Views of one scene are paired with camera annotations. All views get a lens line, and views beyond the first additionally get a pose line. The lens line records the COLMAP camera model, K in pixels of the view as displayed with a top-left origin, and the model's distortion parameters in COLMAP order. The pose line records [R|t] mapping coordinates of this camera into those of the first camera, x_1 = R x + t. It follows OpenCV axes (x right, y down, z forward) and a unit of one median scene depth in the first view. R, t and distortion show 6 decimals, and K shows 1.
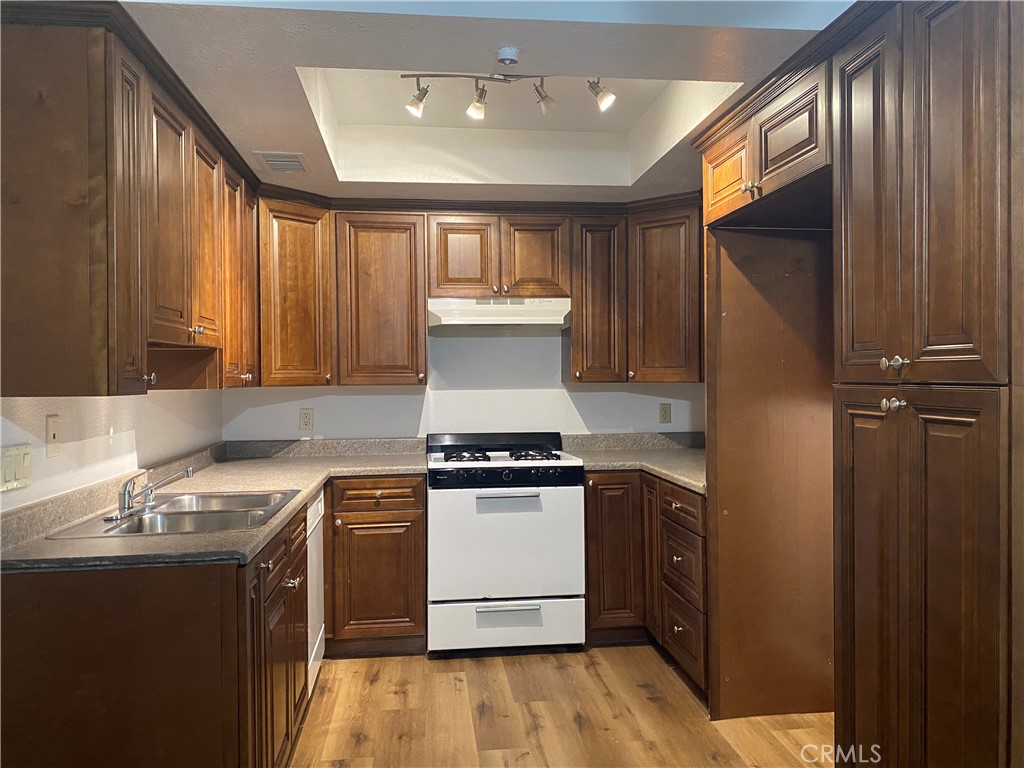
lens RADIAL K [[784.7, 0, 512.0], [0, 784.7, 384.0], [0, 0, 1]] dist [0.005225, -0.002075]
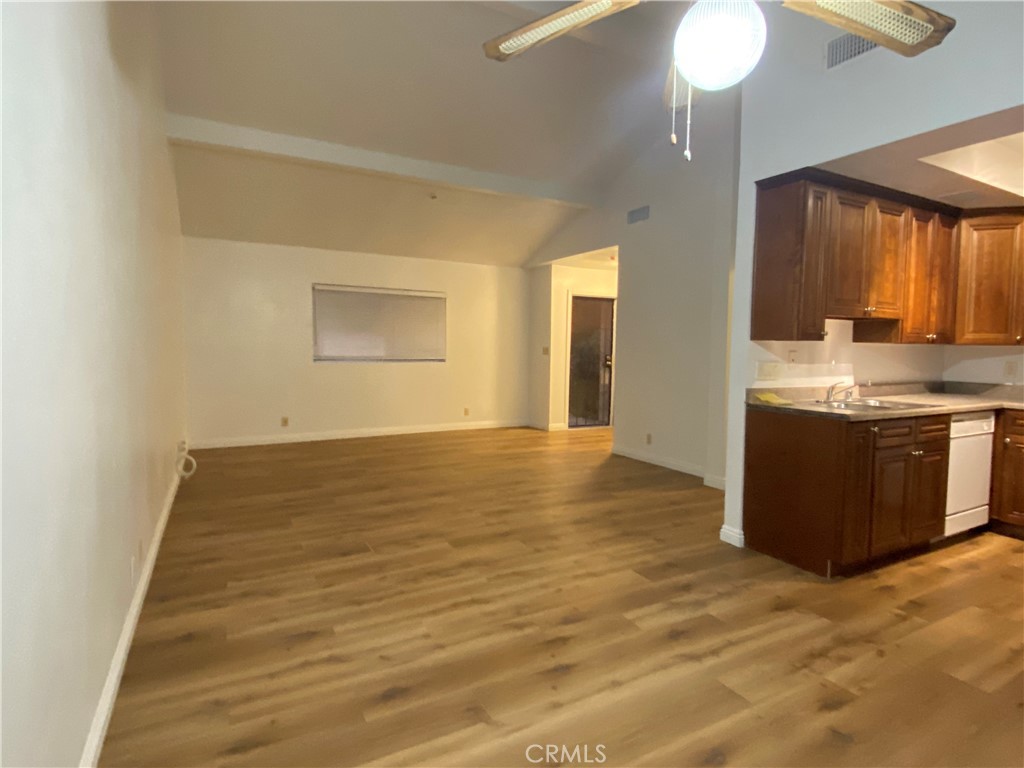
lens RADIAL K [[565.5, 0, 512.0], [0, 565.5, 384.0], [0, 0, 1]] dist [-0.002599, -0.000947]
pose [[0.380778, 0.077211, -0.921437, 0.370656], [-0.024676, 0.997001, 0.073345, 0.021835], [0.924337, -0.005190, 0.381541, -0.219177]]
